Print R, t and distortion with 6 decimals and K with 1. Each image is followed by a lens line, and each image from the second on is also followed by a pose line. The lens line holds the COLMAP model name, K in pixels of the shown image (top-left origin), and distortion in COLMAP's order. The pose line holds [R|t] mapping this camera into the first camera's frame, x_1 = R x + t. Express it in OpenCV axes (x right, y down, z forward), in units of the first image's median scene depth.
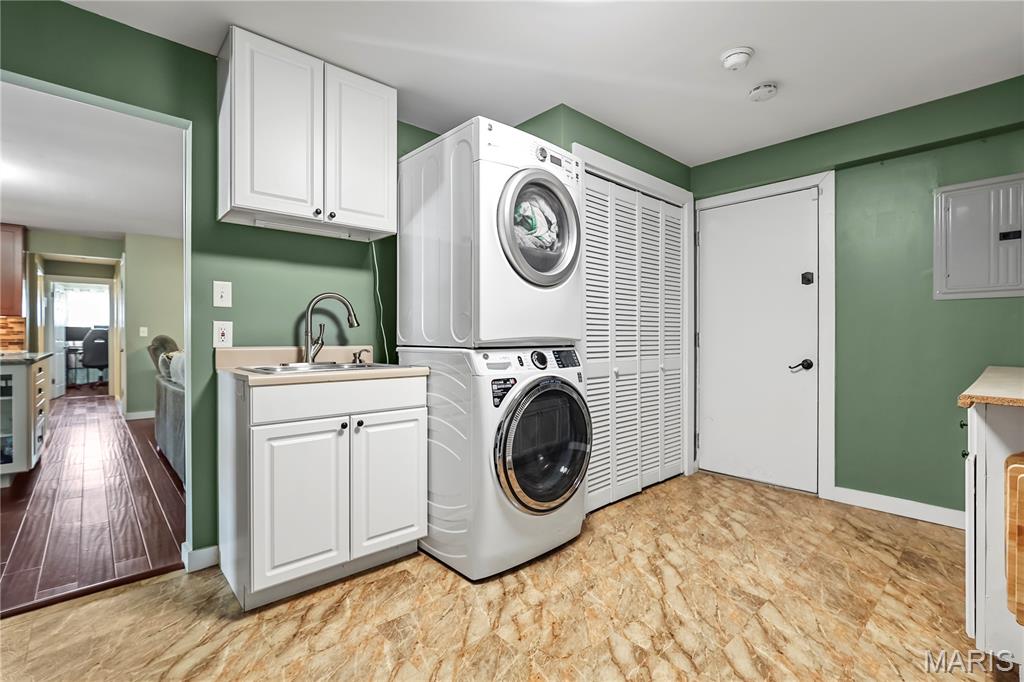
lens RADIAL K [[467.5, 0, 522.1], [0, 467.5, 333.0], [0, 0, 1]] dist [-0.001449, 0.000184]
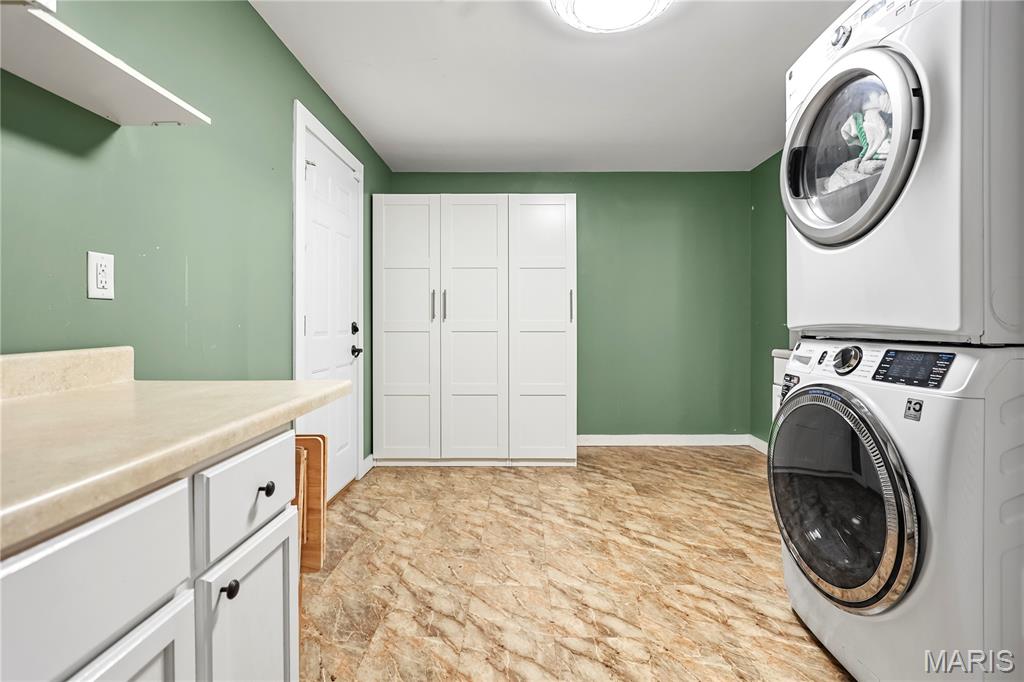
lens RADIAL K [[467.5, 0, 522.1], [0, 467.5, 333.0], [0, 0, 1]] dist [-0.001449, 0.000184]
pose [[-0.684820, 0.013353, -0.728590, 1.003788], [-0.001464, 0.999805, 0.019700, 0.011407], [0.728711, 0.014558, -0.684667, 1.400092]]
